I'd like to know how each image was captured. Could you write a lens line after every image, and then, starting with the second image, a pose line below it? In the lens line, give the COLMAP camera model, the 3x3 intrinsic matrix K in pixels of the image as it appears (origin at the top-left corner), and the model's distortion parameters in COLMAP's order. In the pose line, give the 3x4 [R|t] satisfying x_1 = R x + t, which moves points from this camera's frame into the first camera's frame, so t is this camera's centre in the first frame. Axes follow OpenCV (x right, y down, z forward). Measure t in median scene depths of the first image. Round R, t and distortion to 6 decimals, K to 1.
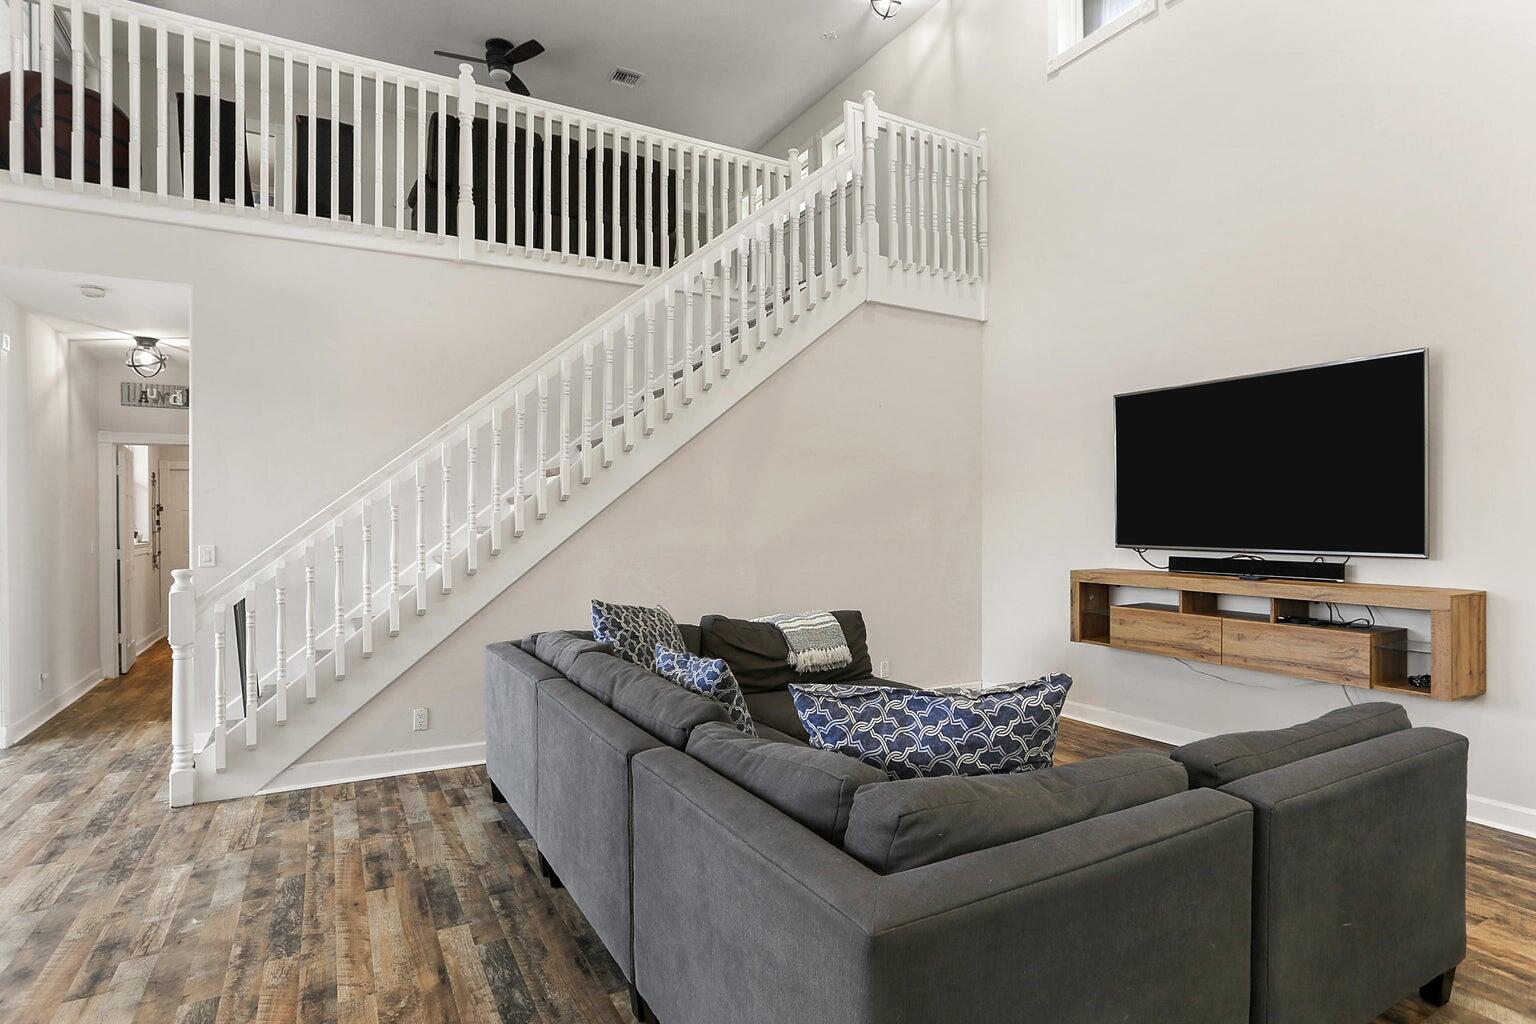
lens RADIAL K [[795.1, 0, 761.1], [0, 795.1, 516.7], [0, 0, 1]] dist [-0.032689, 0.005895]
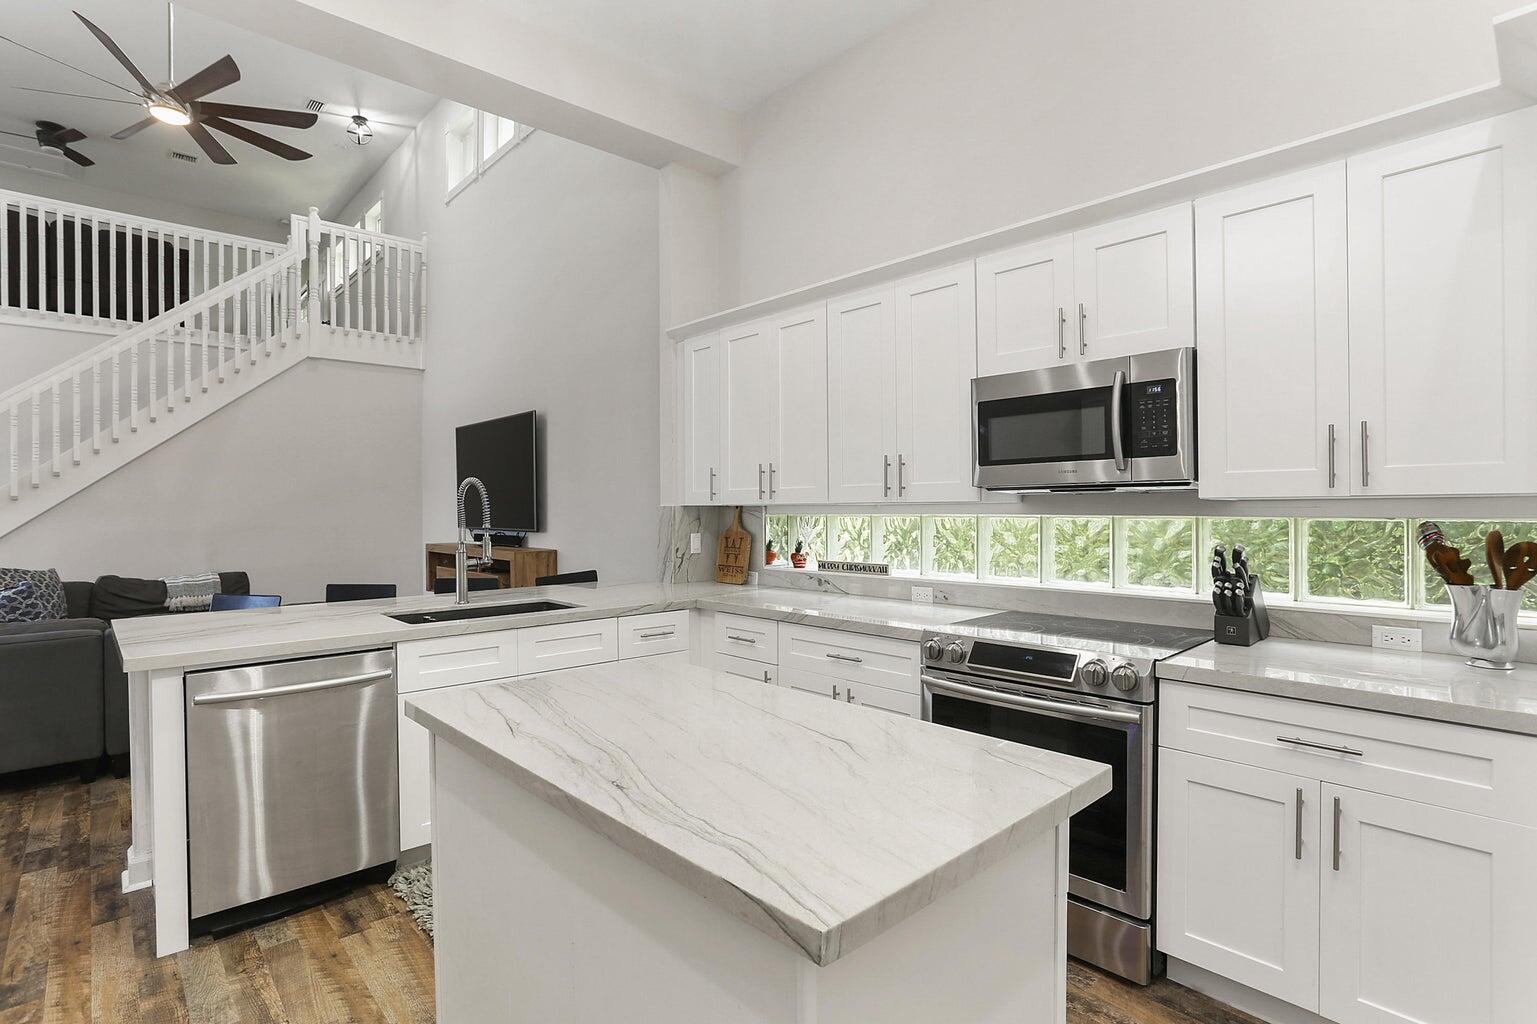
lens RADIAL K [[795.7, 0, 764.5], [0, 795.7, 506.1], [0, 0, 1]] dist [-0.032689, 0.005895]
pose [[0.973783, -0.003729, 0.227446, 0.609018], [0.004215, 0.999990, -0.001650, -0.000383], [-0.227438, 0.002565, 0.973789, -0.551987]]
